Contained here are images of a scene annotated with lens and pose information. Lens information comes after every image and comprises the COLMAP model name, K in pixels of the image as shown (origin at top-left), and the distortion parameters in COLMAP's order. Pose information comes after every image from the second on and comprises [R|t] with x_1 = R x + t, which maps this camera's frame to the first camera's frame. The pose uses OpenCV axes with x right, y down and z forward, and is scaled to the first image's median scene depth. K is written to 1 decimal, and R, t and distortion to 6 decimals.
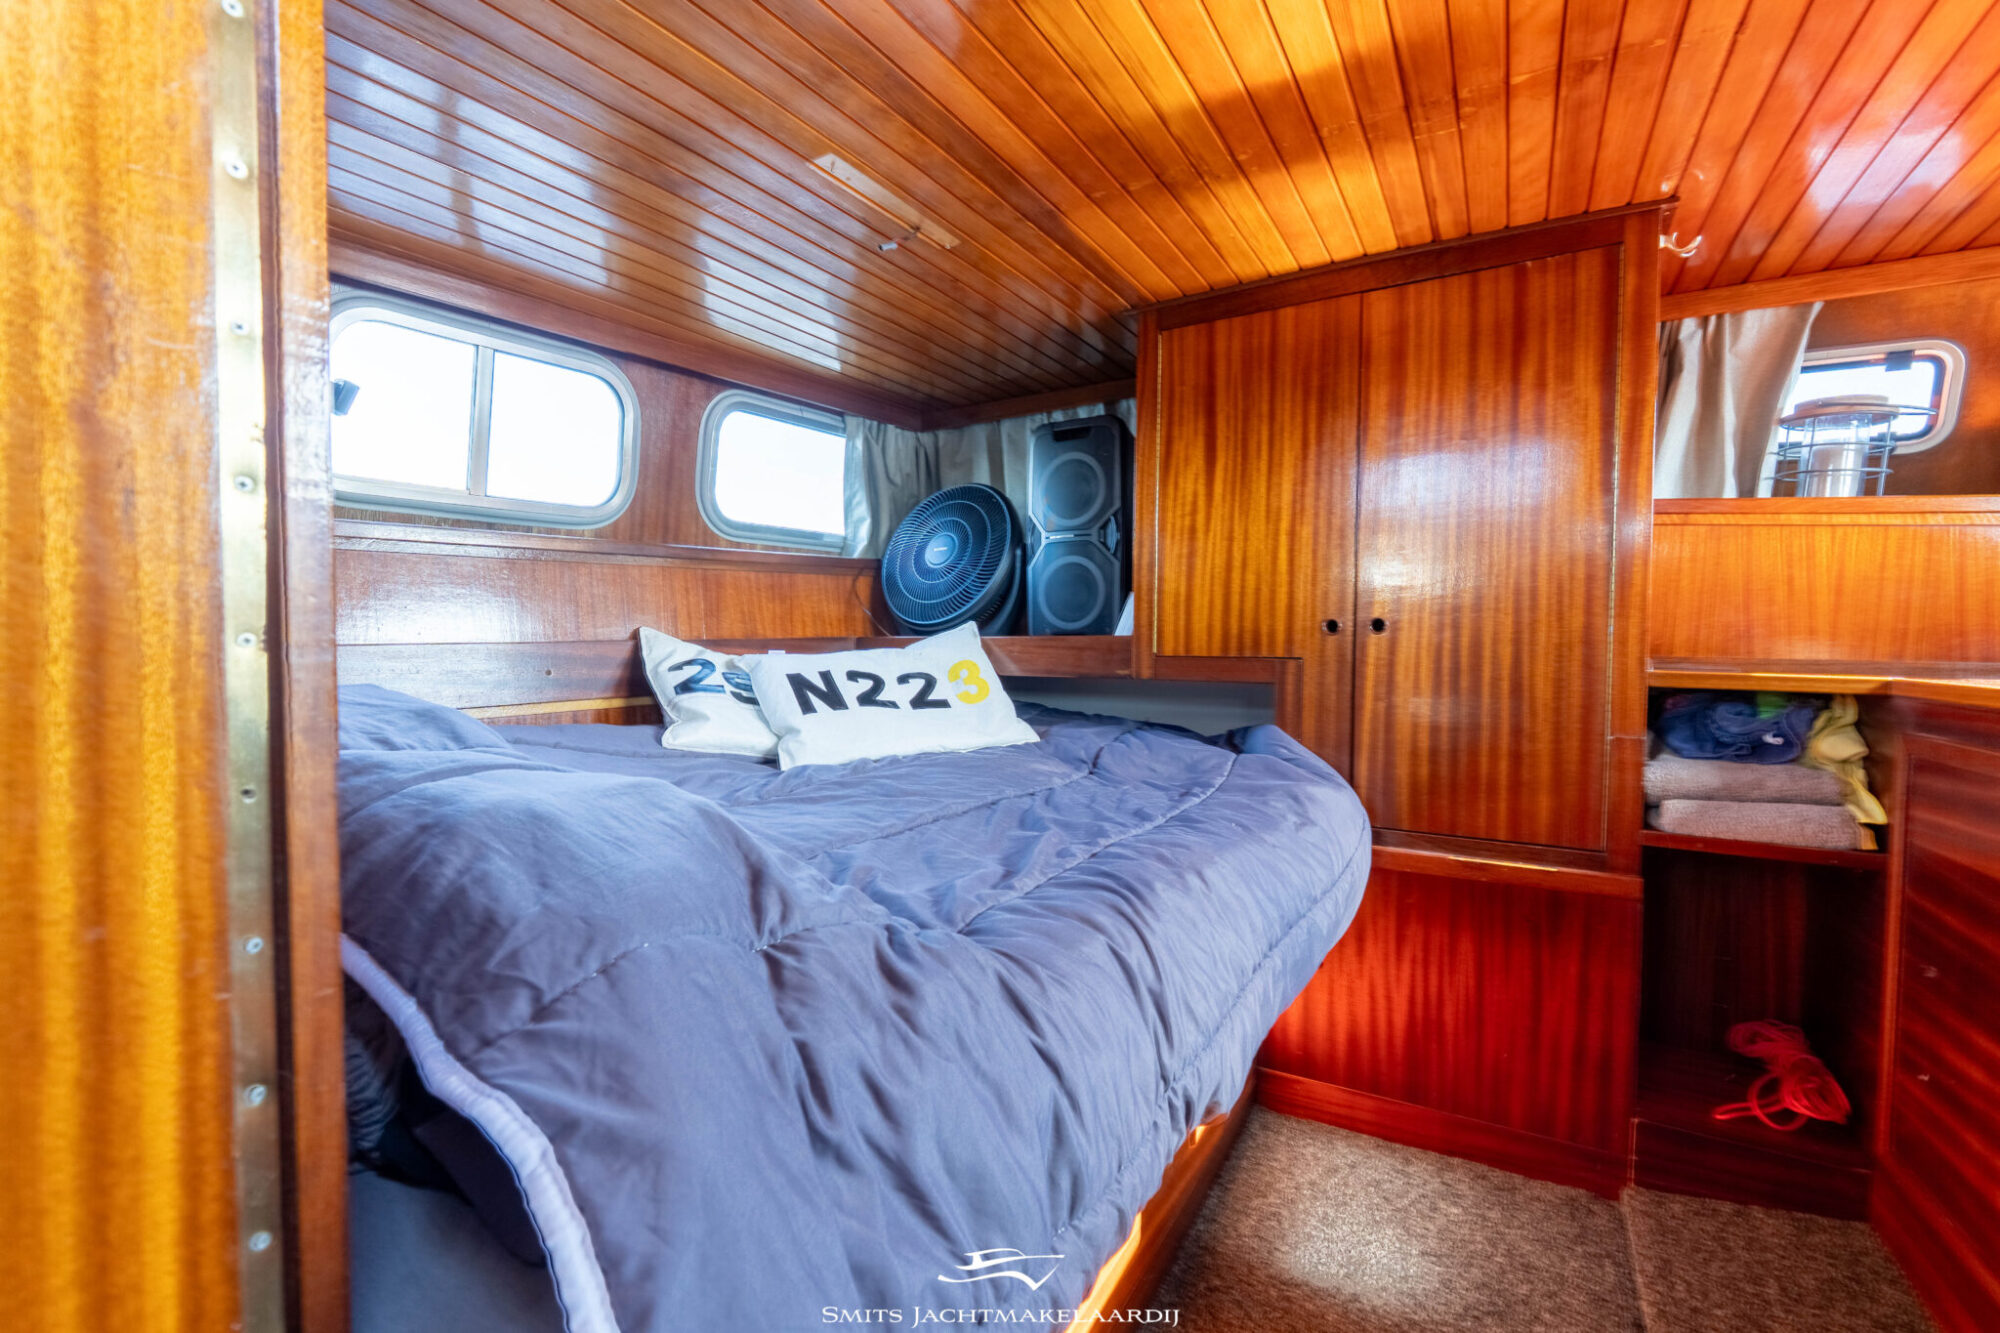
lens RADIAL K [[860.6, 0, 1018.4], [0, 860.6, 677.8], [0, 0, 1]] dist [-0.003641, -0.000993]
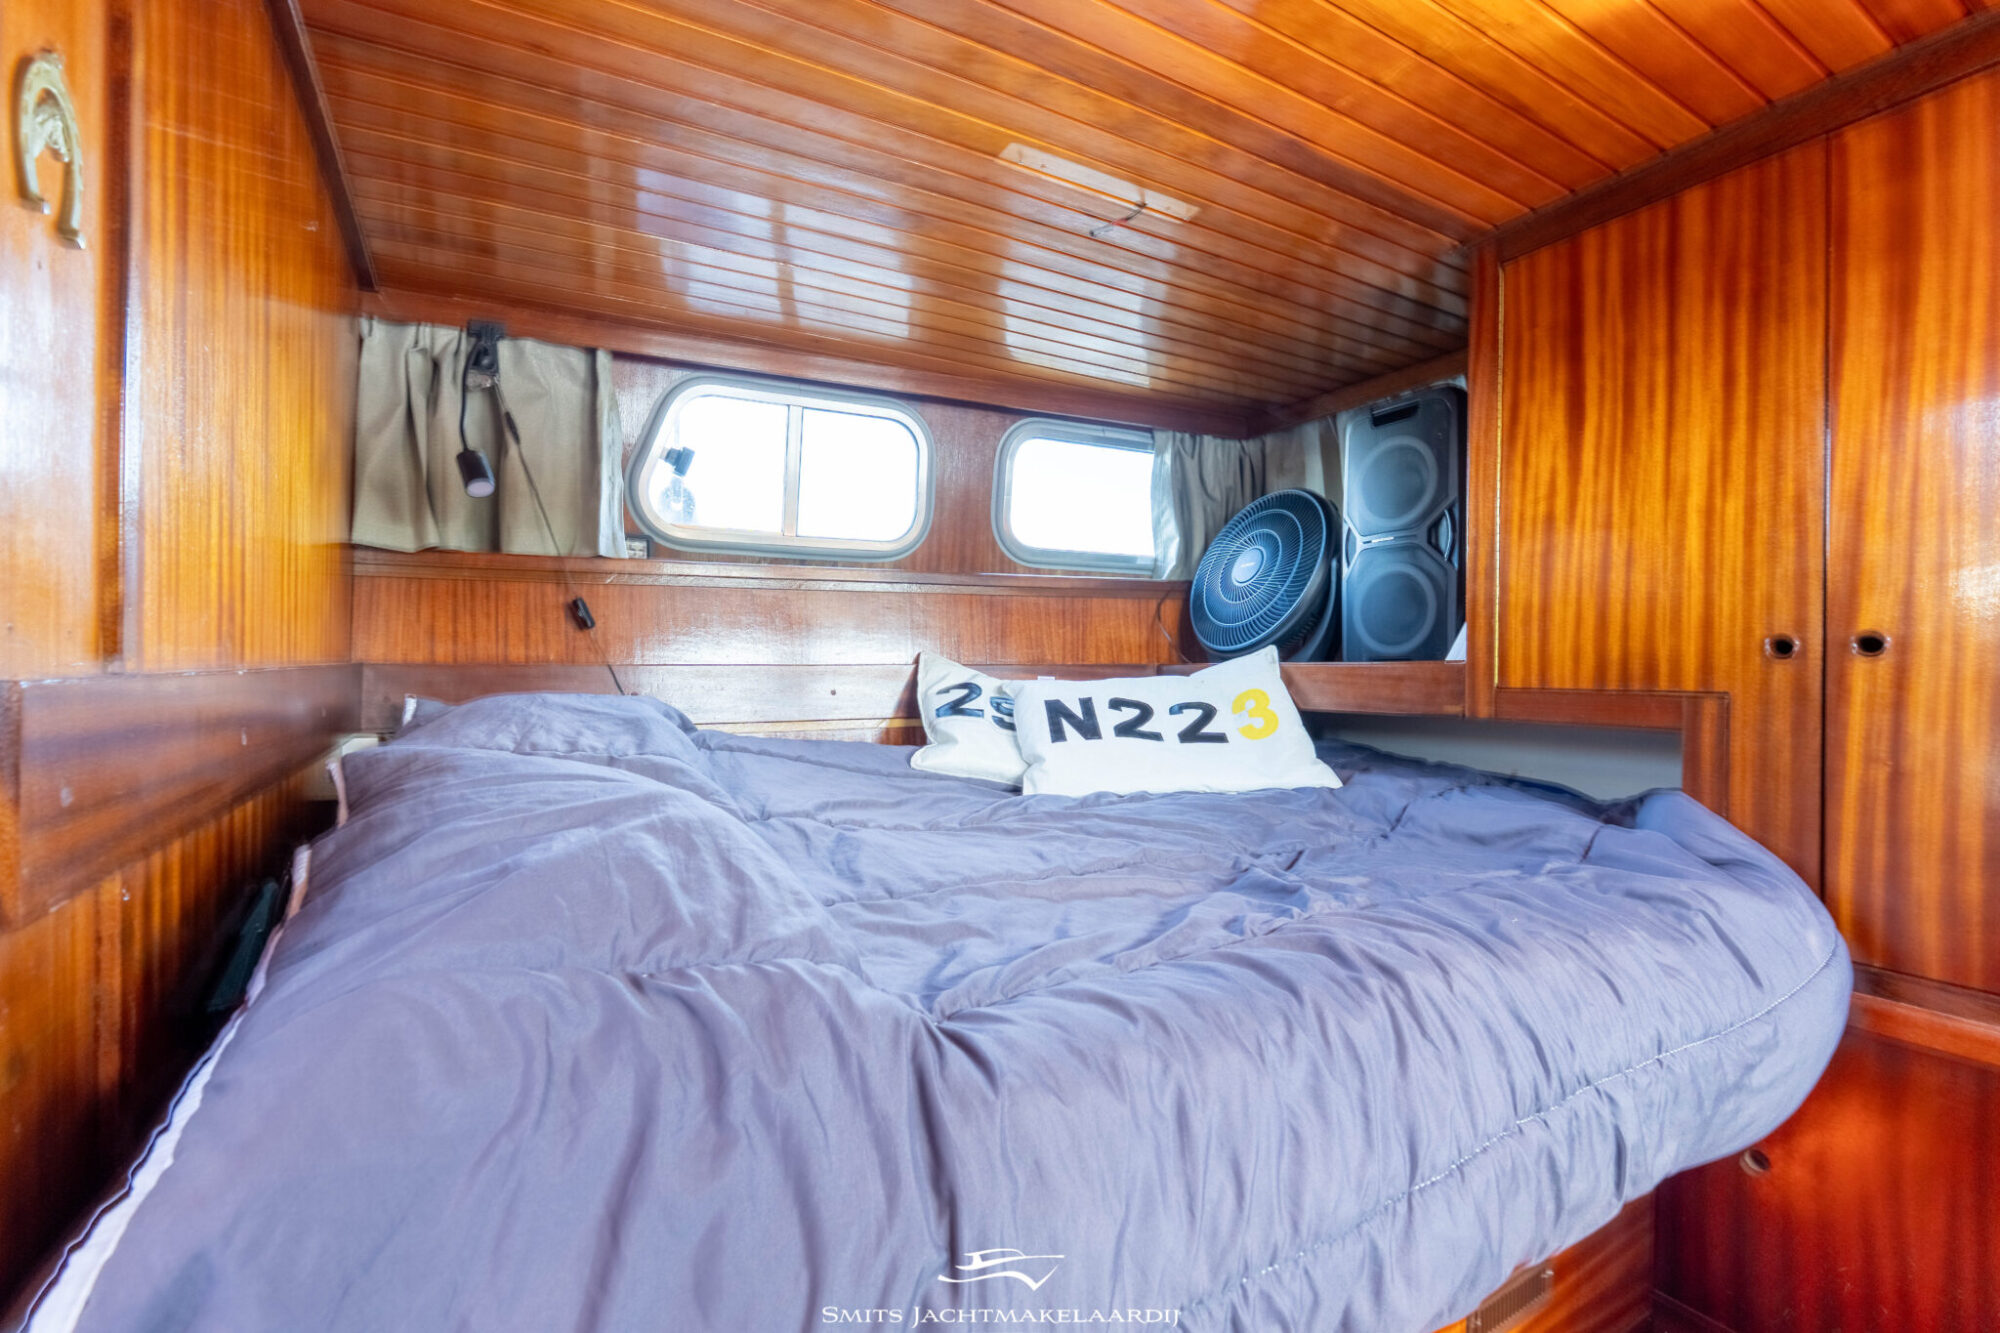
lens RADIAL K [[860.6, 0, 999.0], [0, 860.6, 672.1], [0, 0, 1]] dist [-0.003641, -0.000993]
pose [[0.872228, 0.008164, -0.489031, 0.178269], [-0.030764, 0.998797, -0.038195, 0.003417], [0.488131, 0.048359, 0.871430, 0.153177]]
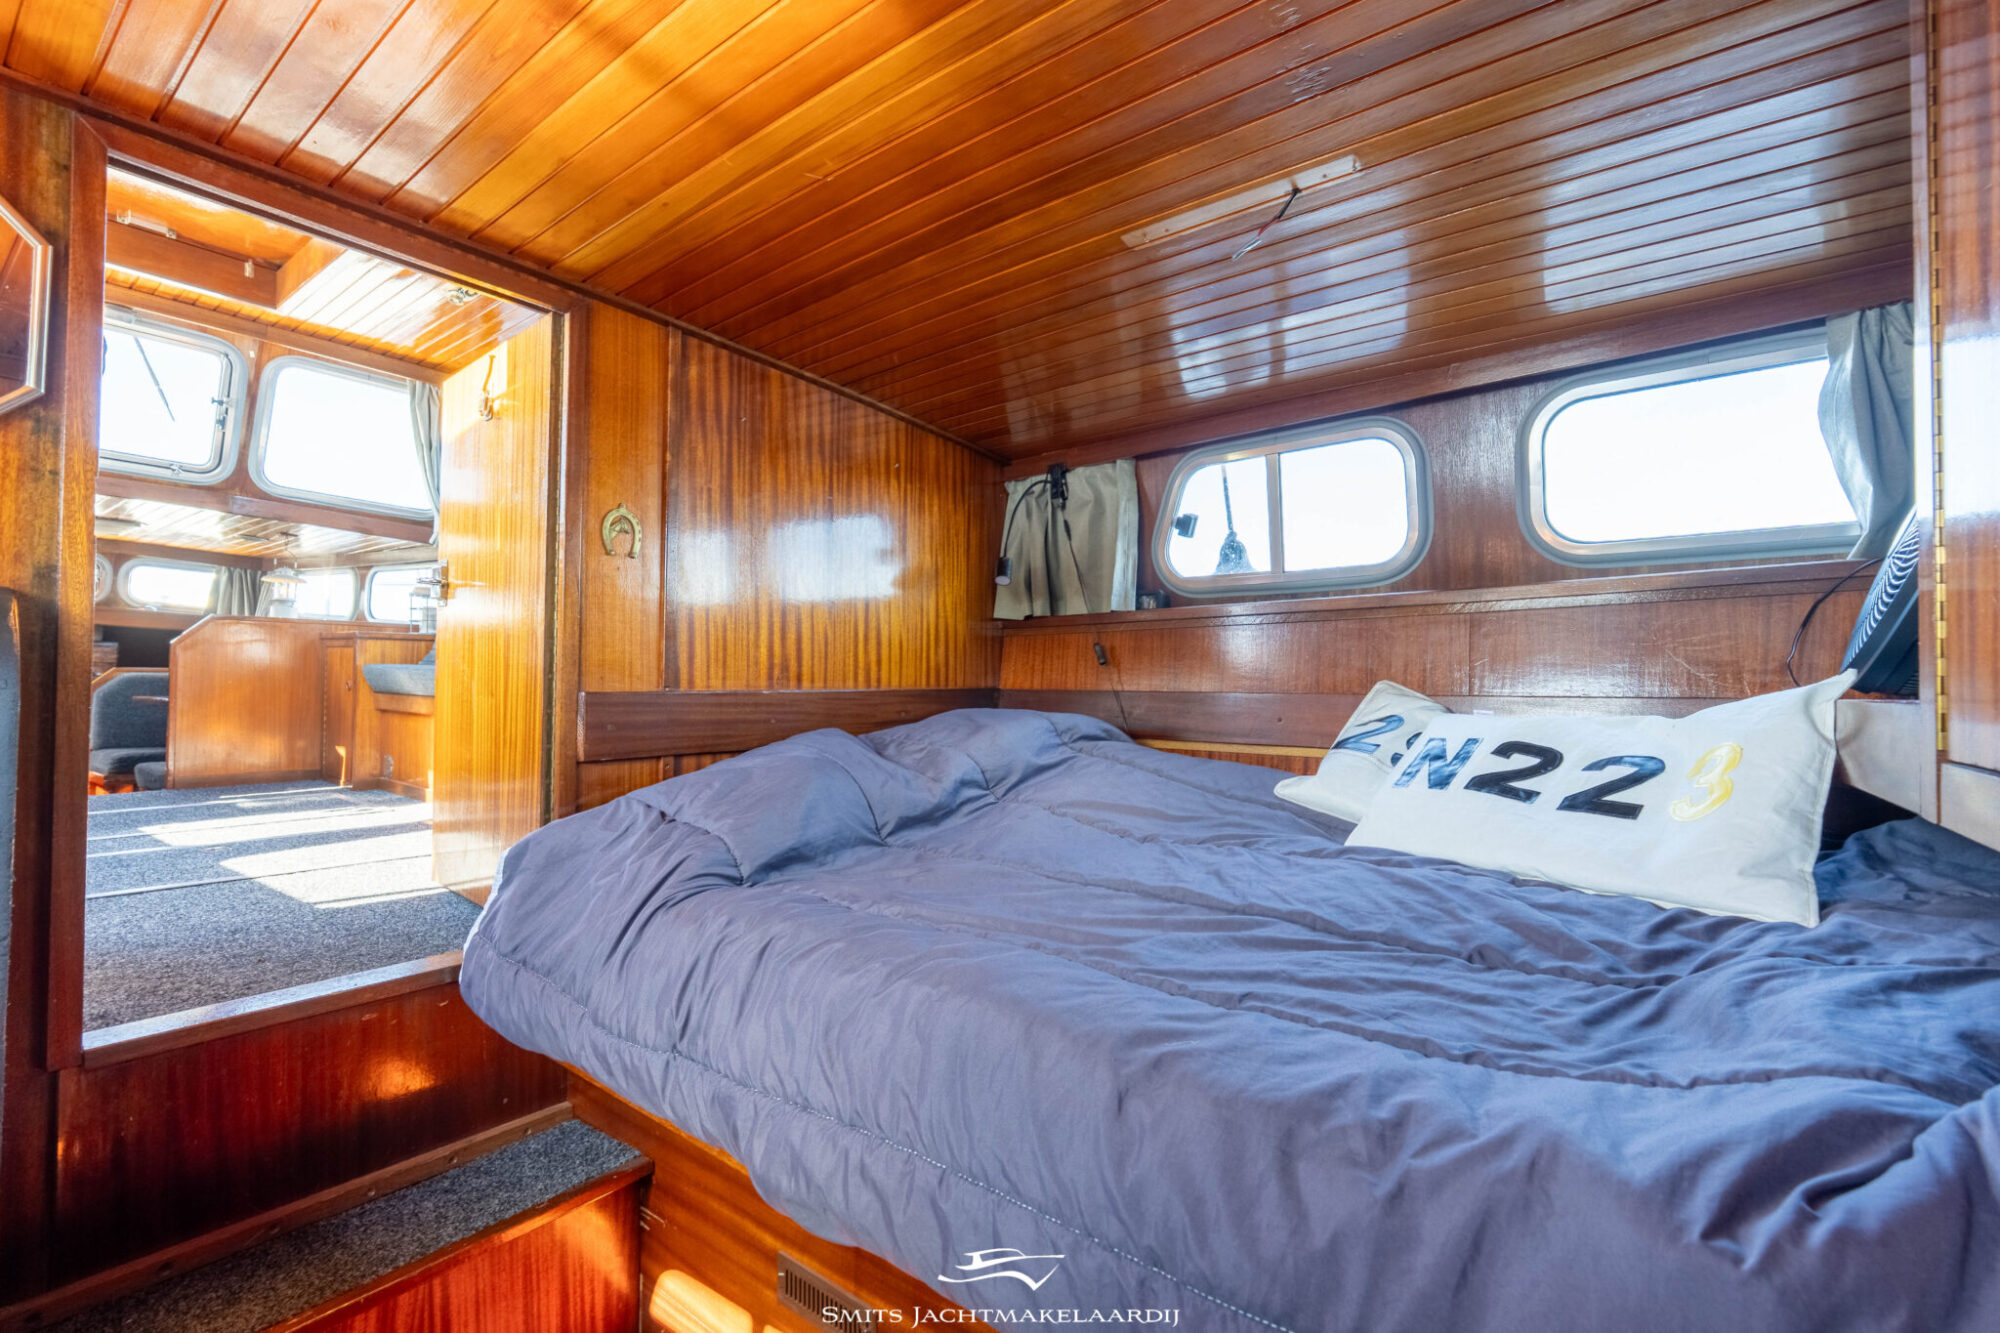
lens RADIAL K [[860.6, 0, 1008.5], [0, 860.6, 656.8], [0, 0, 1]] dist [-0.003641, -0.000993]
pose [[-0.101318, -0.036451, -0.994186, 0.649677], [-0.072067, 0.996972, -0.029209, -0.032402], [0.992240, 0.068688, -0.103638, 0.772132]]
